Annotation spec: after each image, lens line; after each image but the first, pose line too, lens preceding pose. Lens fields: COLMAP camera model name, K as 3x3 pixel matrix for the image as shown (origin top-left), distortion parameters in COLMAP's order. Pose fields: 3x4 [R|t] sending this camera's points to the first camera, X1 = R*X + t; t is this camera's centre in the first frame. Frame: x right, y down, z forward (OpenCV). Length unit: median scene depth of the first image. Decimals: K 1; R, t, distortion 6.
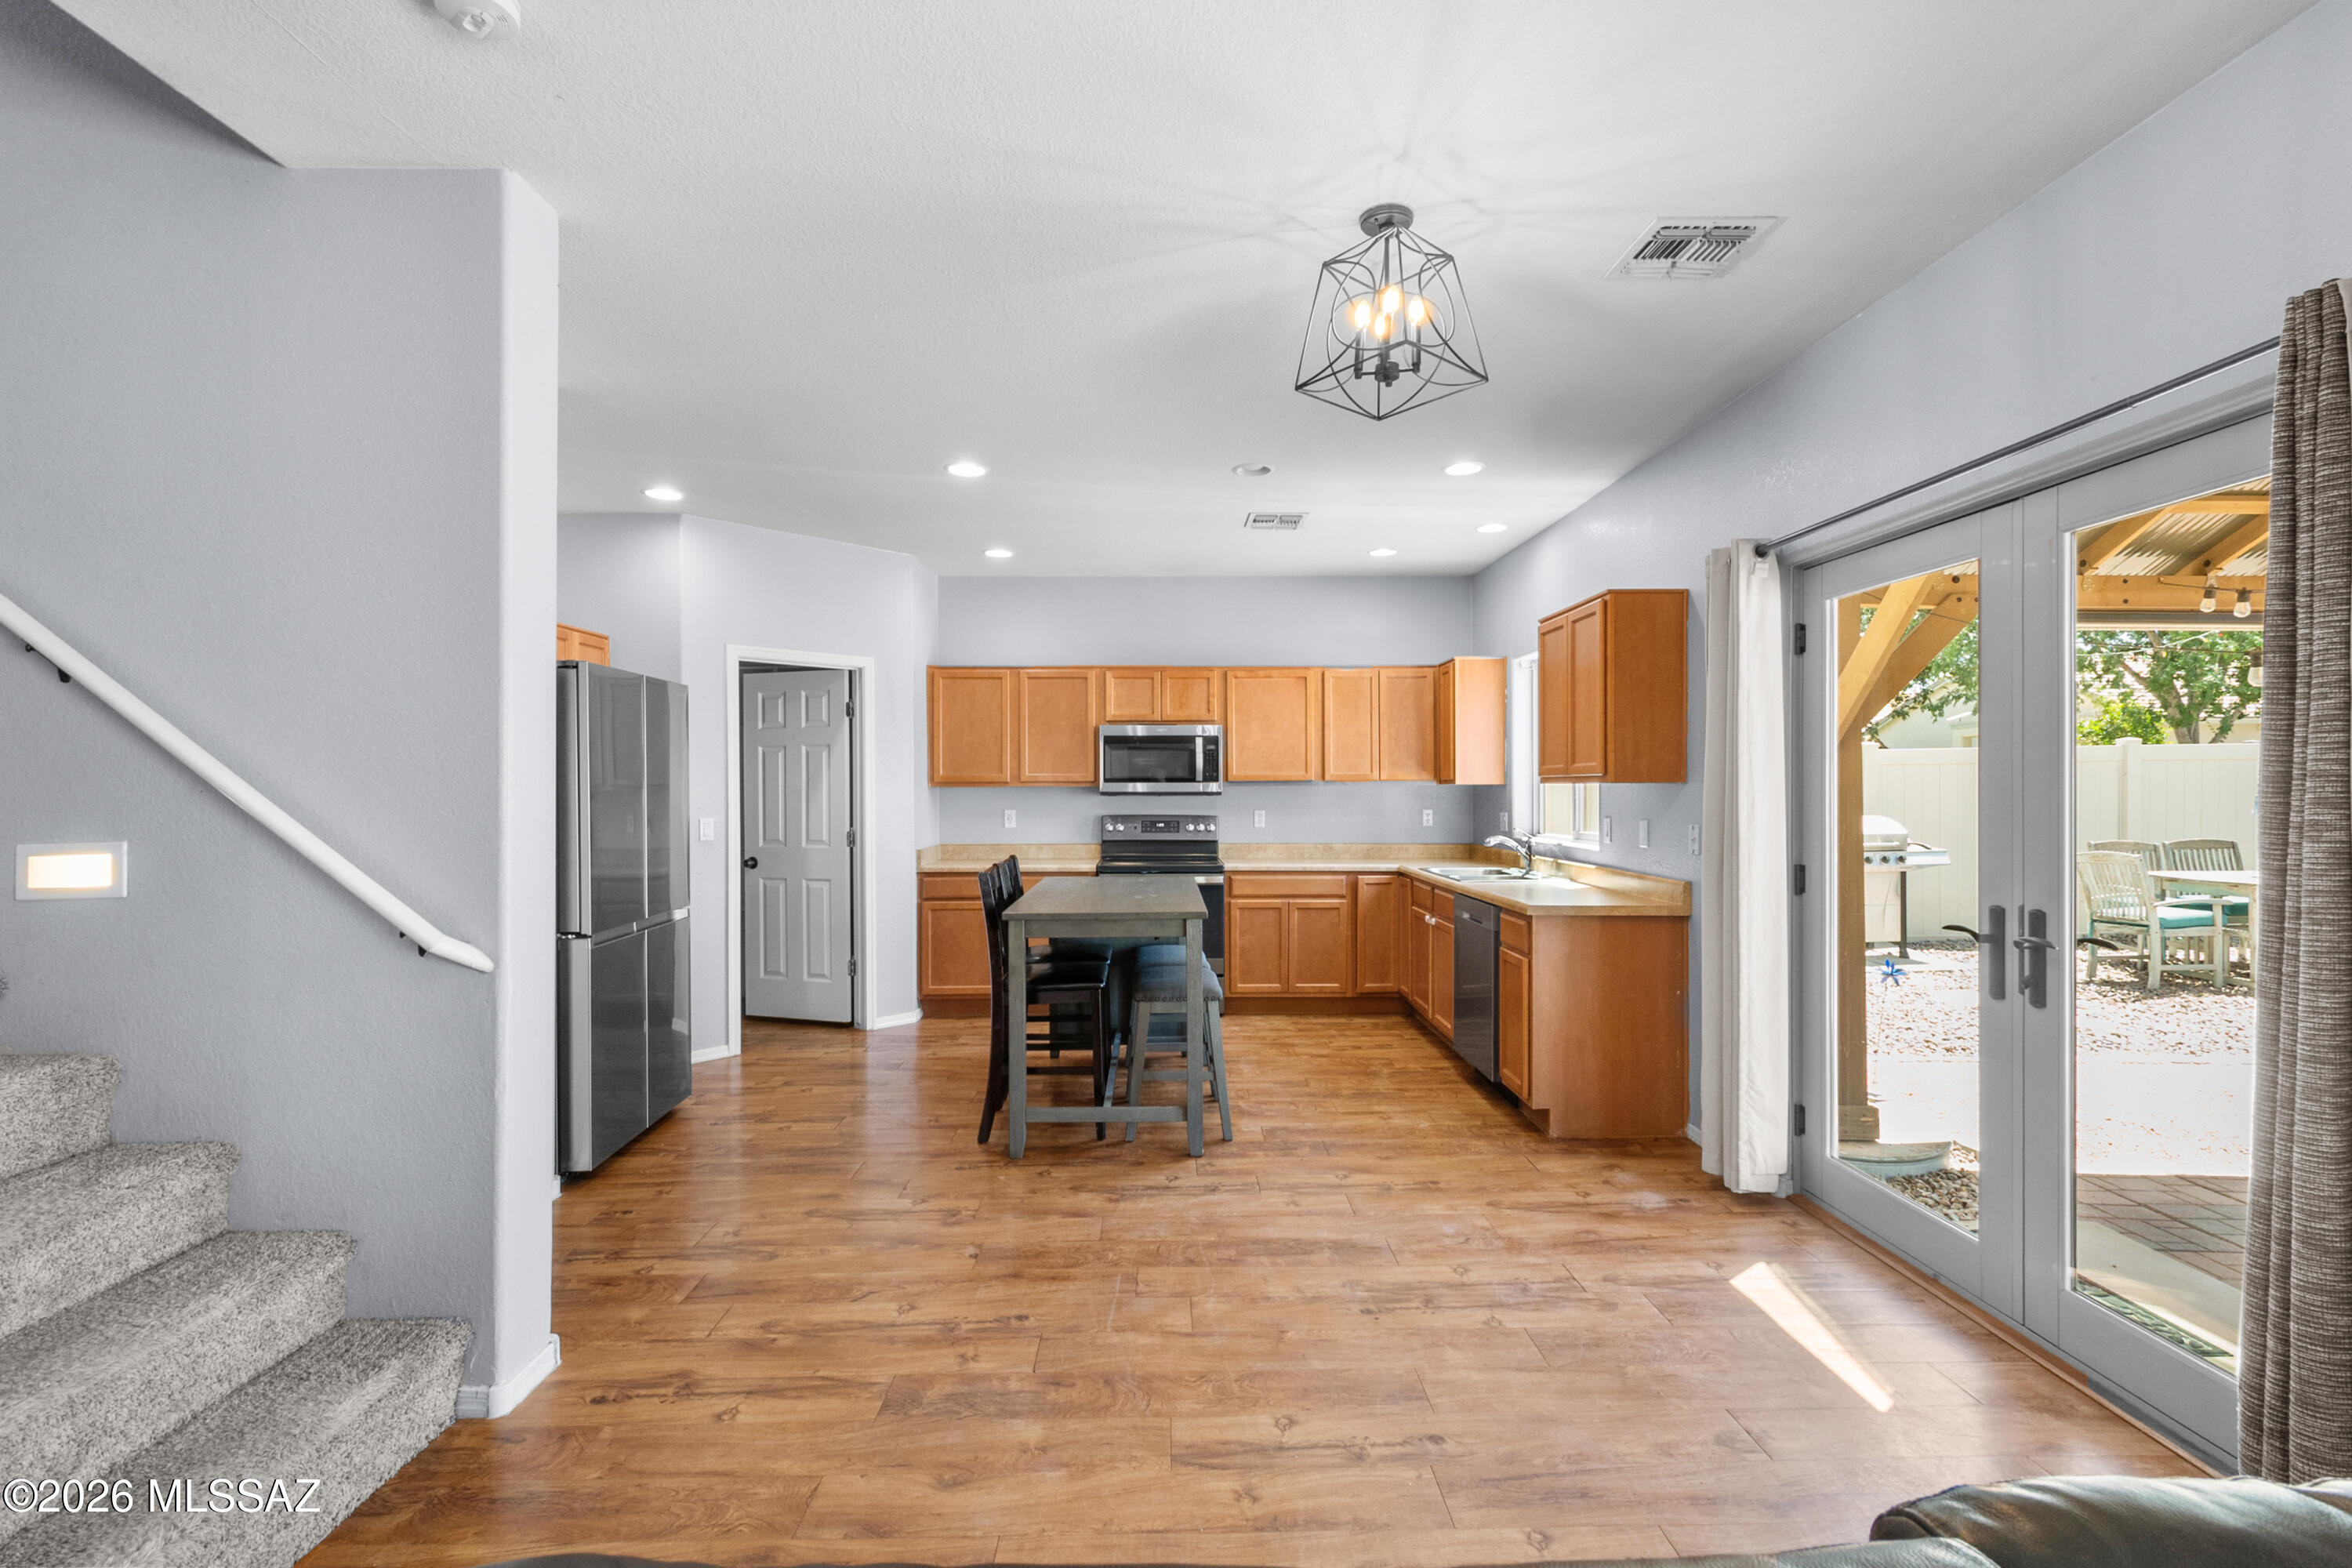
lens RADIAL K [[1054.8, 0, 1174.9], [0, 1054.8, 783.6], [0, 0, 1]] dist [0.007432, -0.004379]
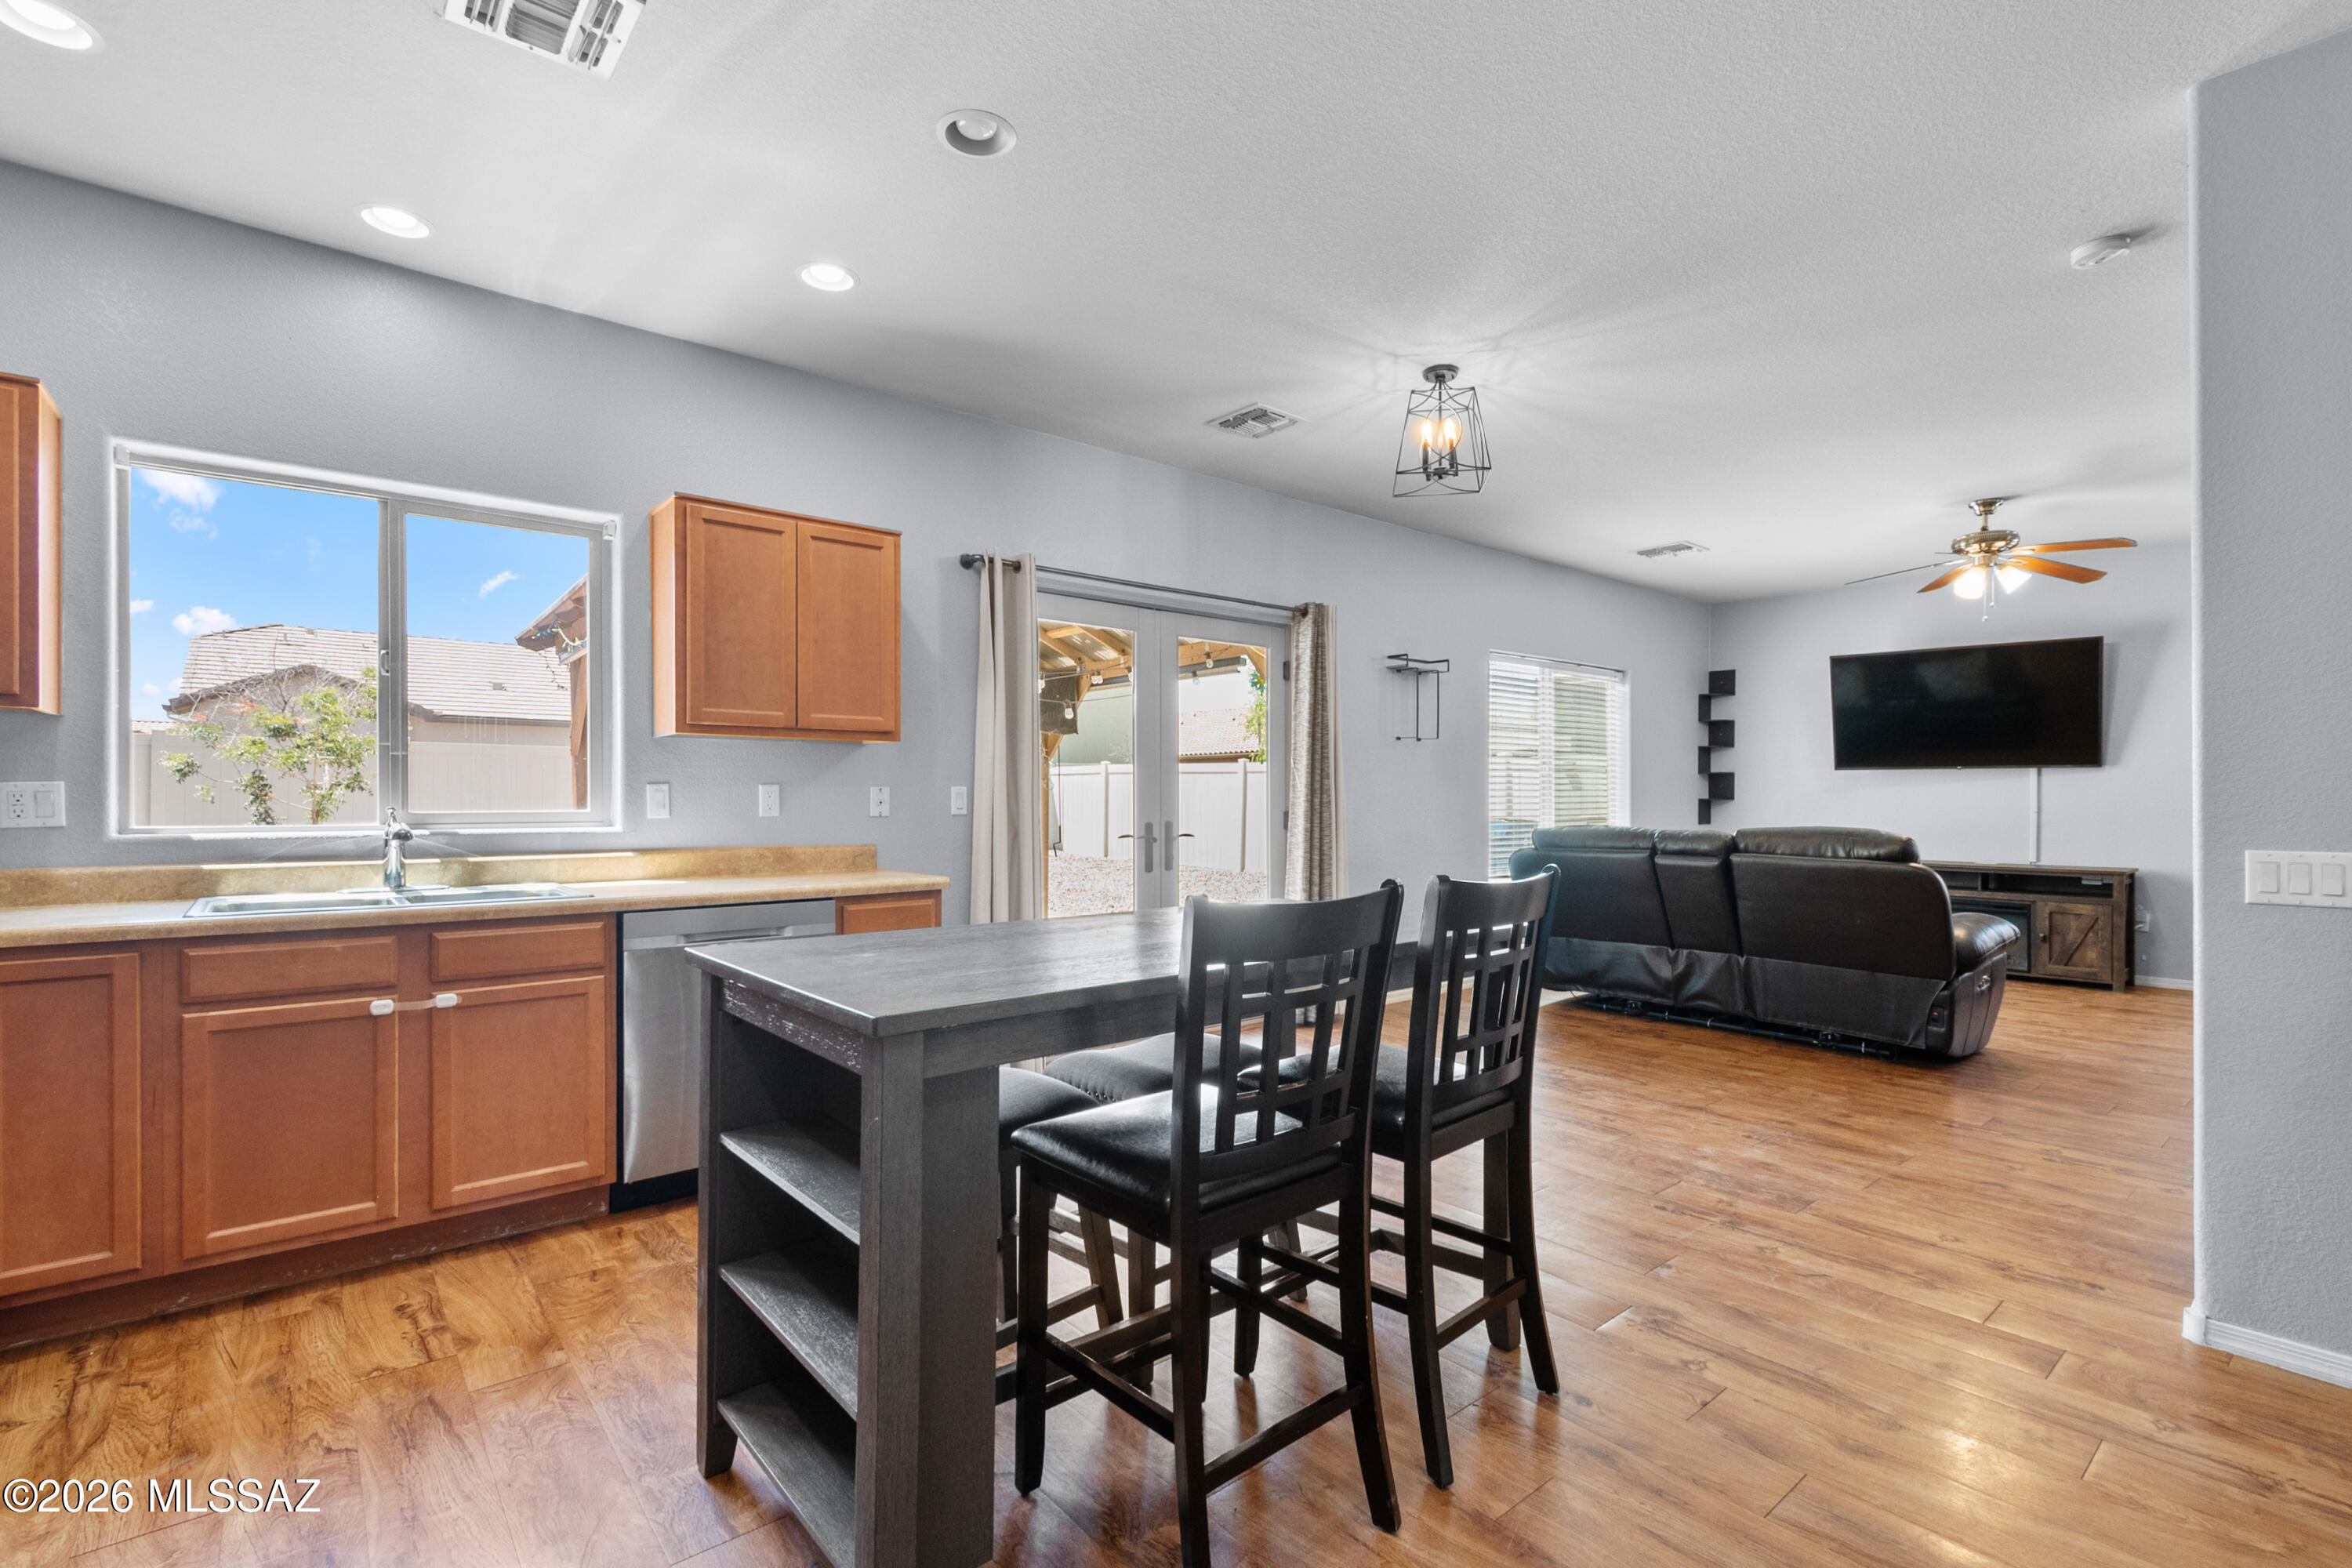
lens RADIAL K [[1054.8, 0, 1179.1], [0, 1054.8, 798.8], [0, 0, 1]] dist [0.007432, -0.004379]
pose [[-0.630110, 0.000063, 0.776506, -0.344862], [-0.003466, 0.999990, -0.002894, 0.038873], [-0.776498, -0.004515, -0.630103, 1.047605]]
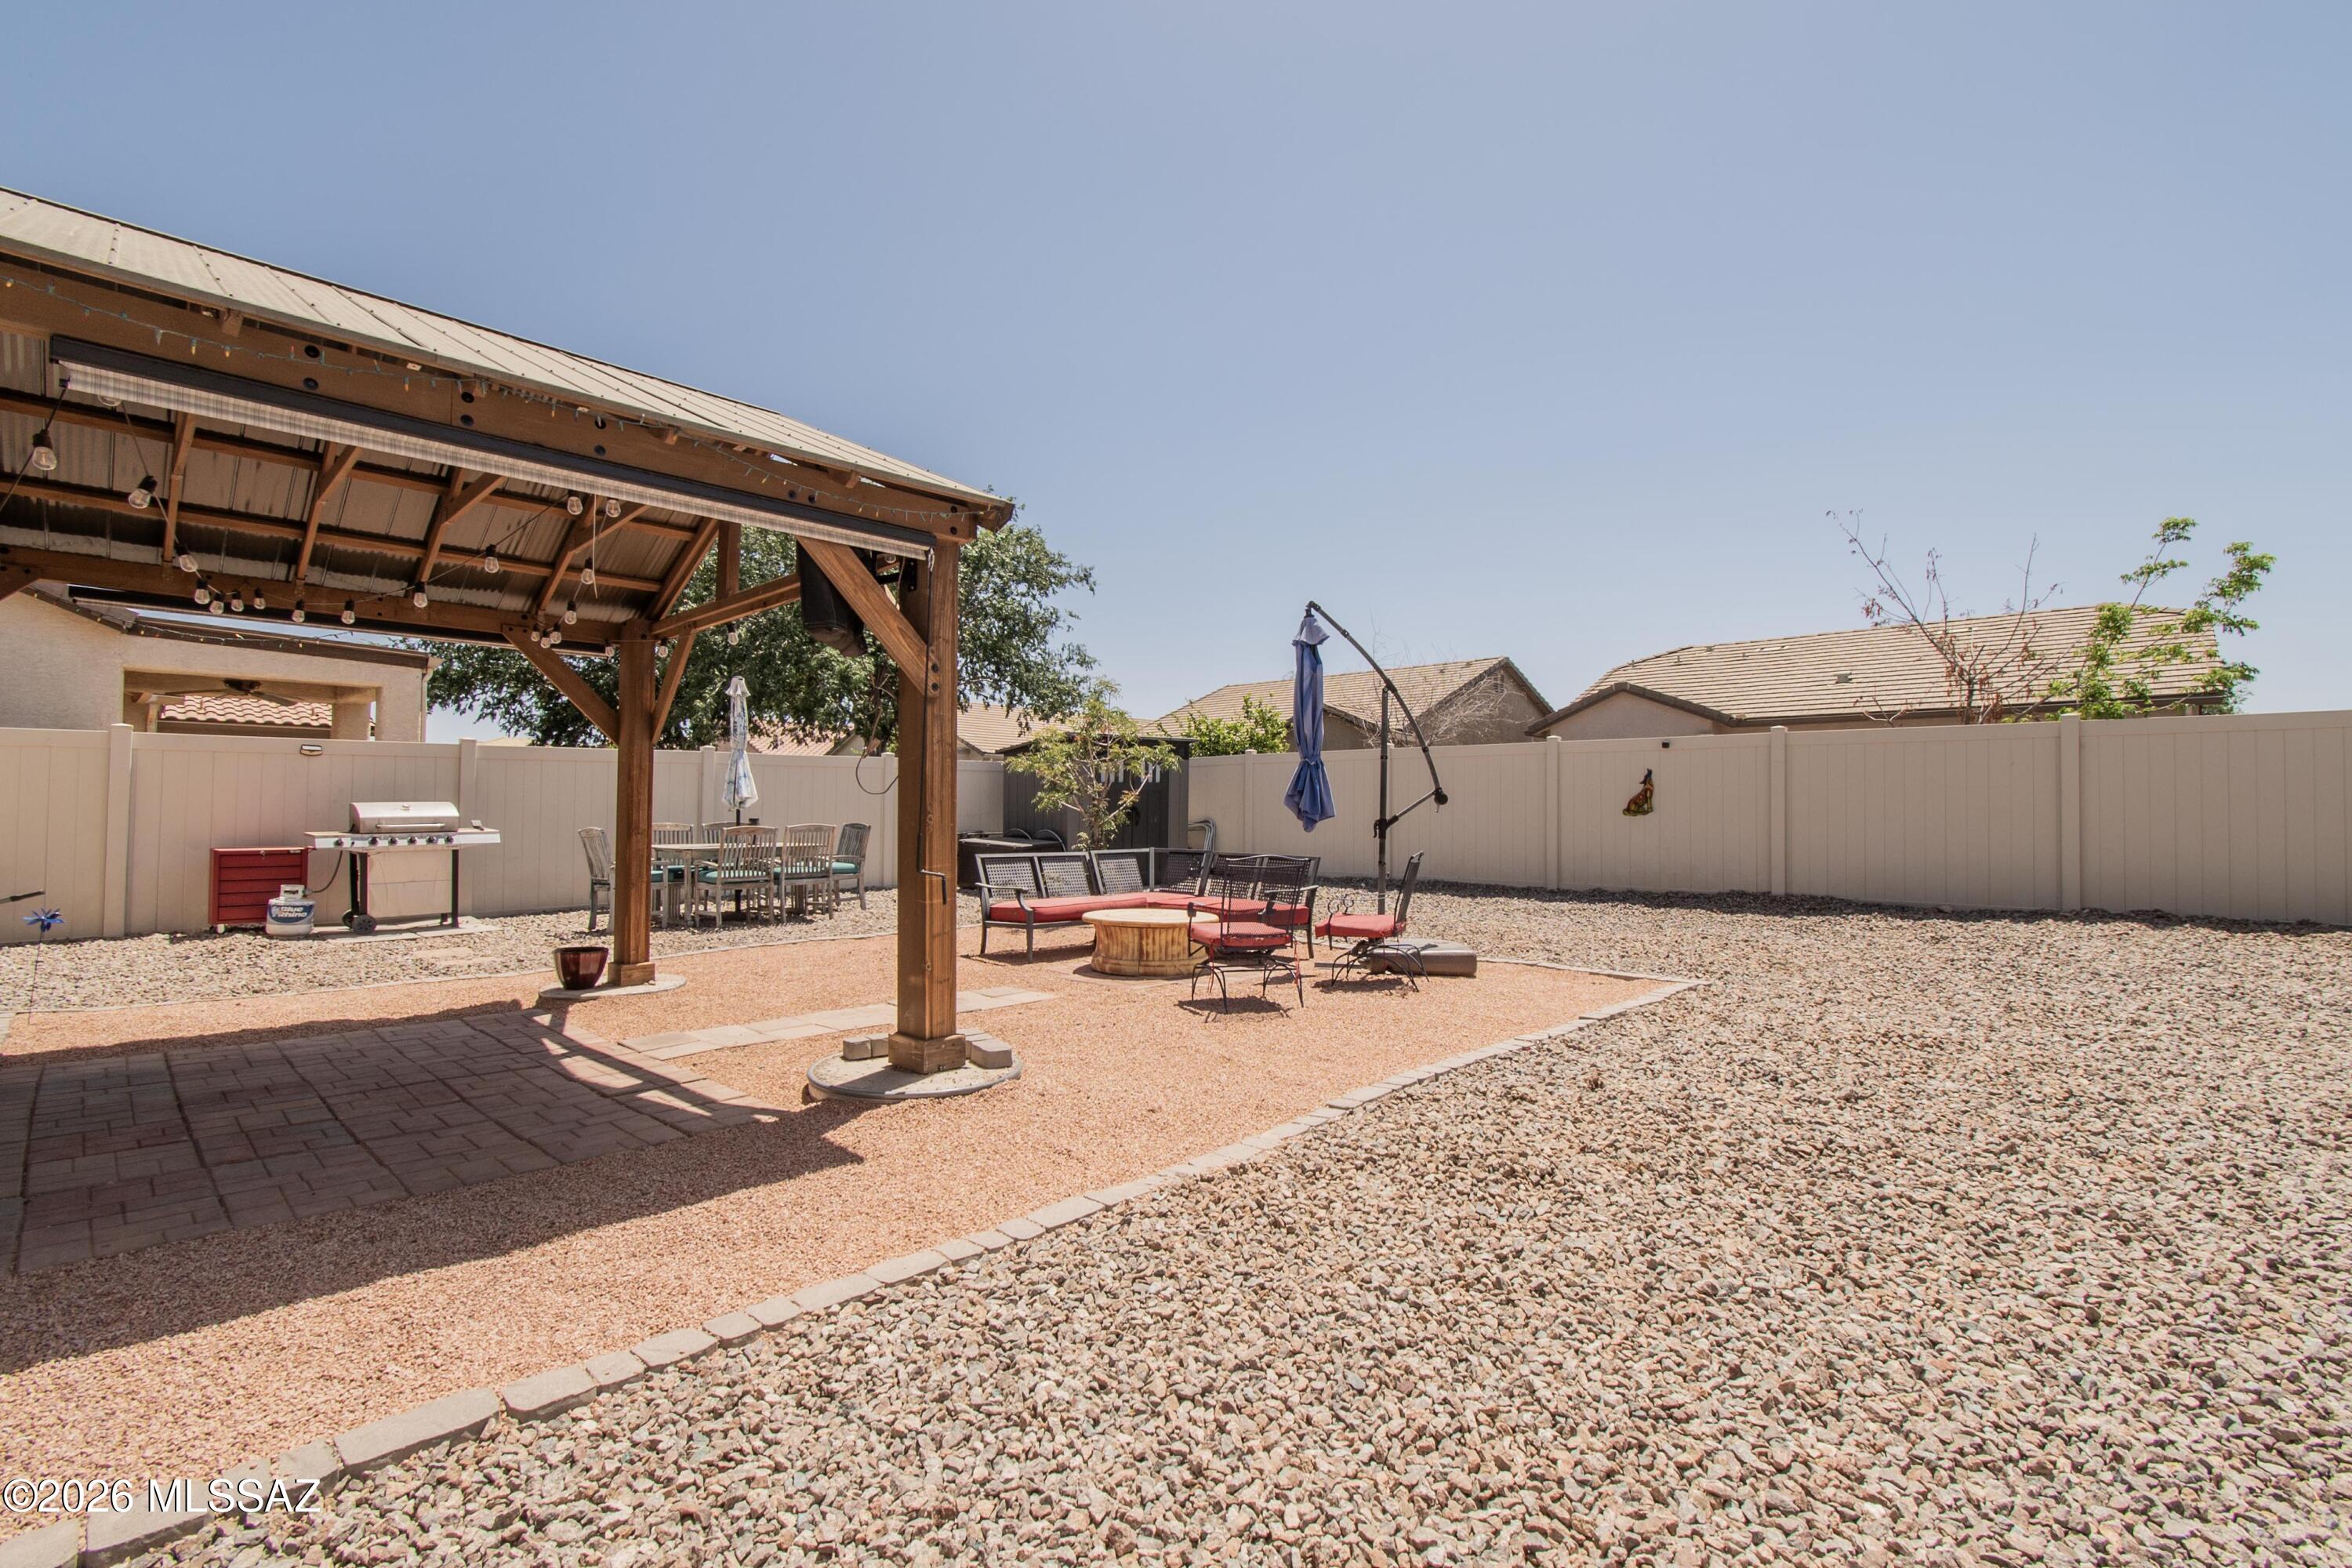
lens RADIAL K [[1054.8, 0, 1181.0], [0, 1054.8, 785.3], [0, 0, 1]] dist [0.007432, -0.004379]
pose [[0.691748, 0.023203, 0.721766, 0.661227], [-0.006416, 0.999642, -0.025988, 0.058931], [-0.722110, 0.013346, 0.691649, -0.547867]]
